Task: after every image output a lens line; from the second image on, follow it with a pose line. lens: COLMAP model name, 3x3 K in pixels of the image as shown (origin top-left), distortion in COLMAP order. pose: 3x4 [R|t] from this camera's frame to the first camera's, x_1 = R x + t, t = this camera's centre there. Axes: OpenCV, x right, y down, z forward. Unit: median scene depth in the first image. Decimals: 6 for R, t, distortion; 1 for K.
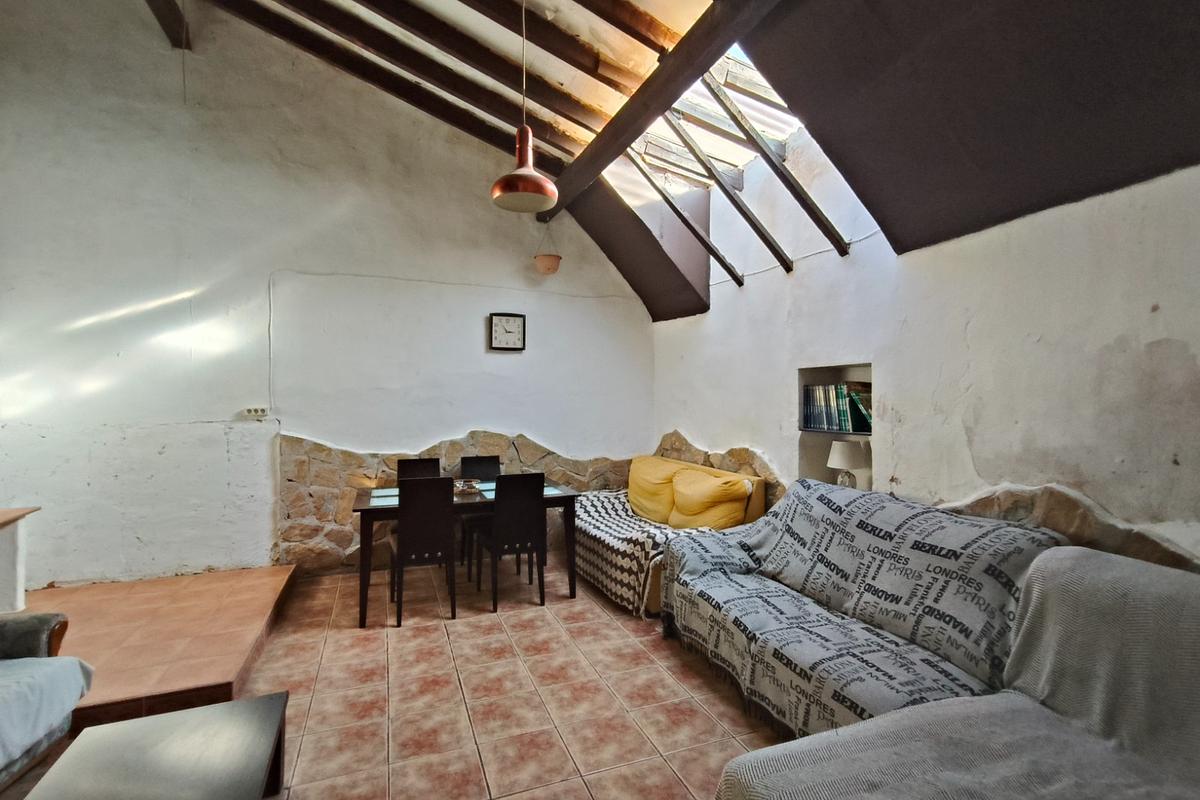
lens RADIAL K [[560.4, 0, 600.0], [0, 560.4, 400.0], [0, 0, 1]] dist [0.000048, 0.000321]
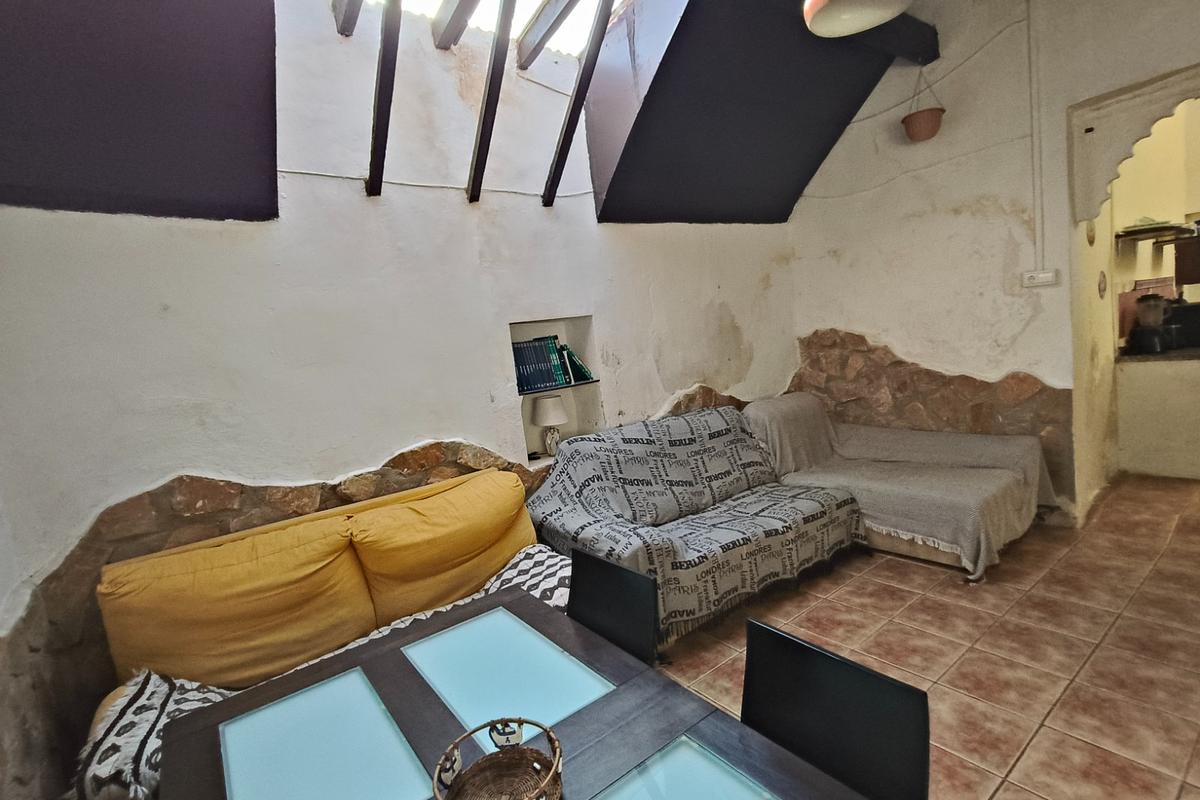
lens RADIAL K [[560.4, 0, 600.0], [0, 560.4, 400.0], [0, 0, 1]] dist [0.000048, 0.000321]
pose [[-0.266309, -0.077180, 0.960793, -0.702893], [0.119939, 0.986389, 0.112480, -0.028975], [-0.956396, 0.145191, -0.253427, 1.538202]]
